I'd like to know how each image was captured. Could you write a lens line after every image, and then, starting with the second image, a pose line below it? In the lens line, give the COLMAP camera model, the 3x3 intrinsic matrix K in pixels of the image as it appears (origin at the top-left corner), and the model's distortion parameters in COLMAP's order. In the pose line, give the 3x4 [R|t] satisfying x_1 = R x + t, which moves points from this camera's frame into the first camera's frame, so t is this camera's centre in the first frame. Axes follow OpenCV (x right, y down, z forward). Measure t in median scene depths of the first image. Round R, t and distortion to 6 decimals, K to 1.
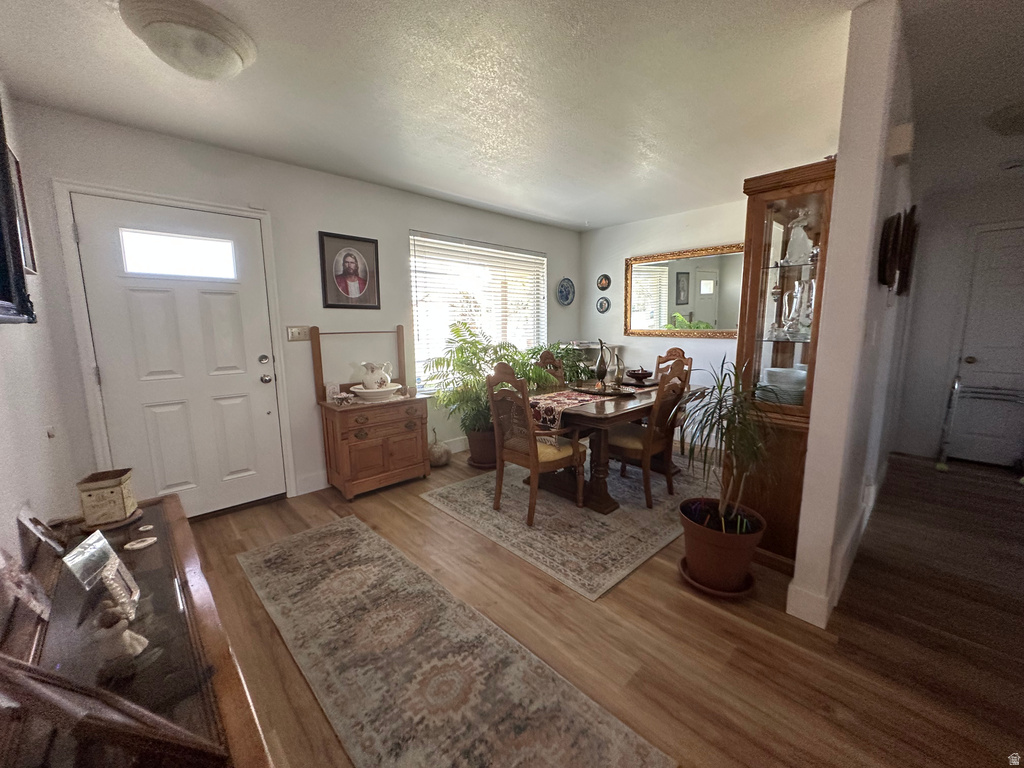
lens RADIAL K [[407.1, 0, 512.9], [0, 407.1, 381.8], [0, 0, 1]] dist [-0.002534, 0.000448]
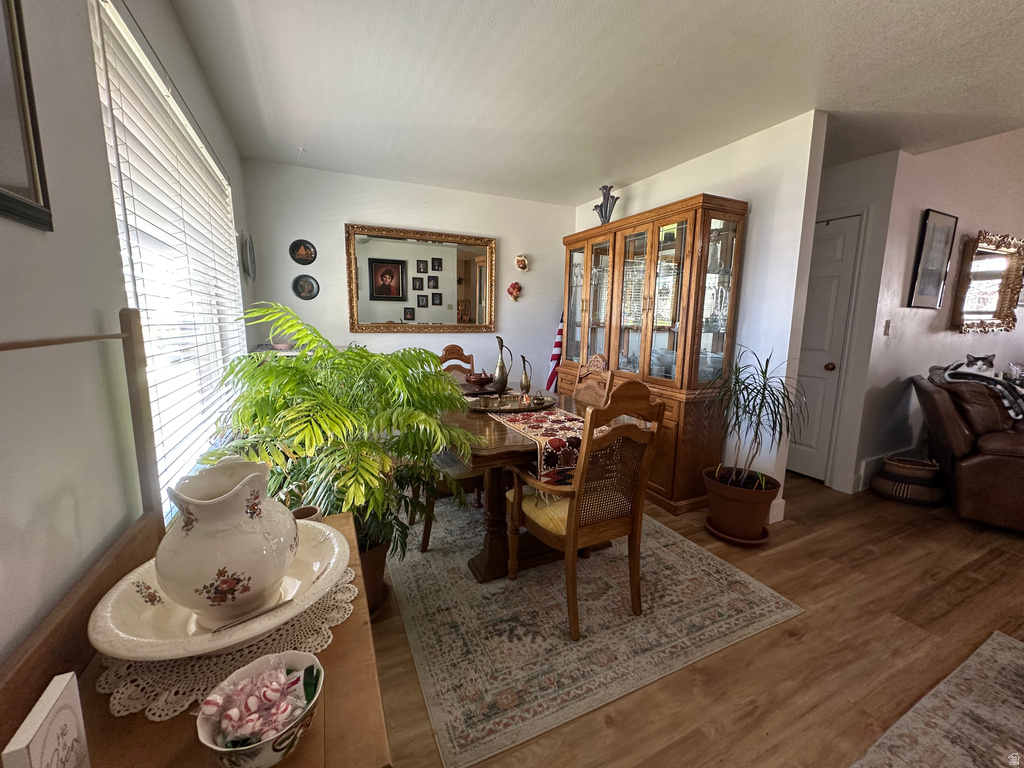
lens RADIAL K [[407.1, 0, 511.7], [0, 407.1, 381.8], [0, 0, 1]] dist [-0.002534, 0.000448]
pose [[0.305491, -0.130677, 0.943185, -0.551741], [0.121710, 0.987772, 0.097434, -0.106429], [-0.944384, 0.085030, 0.317660, 0.862619]]
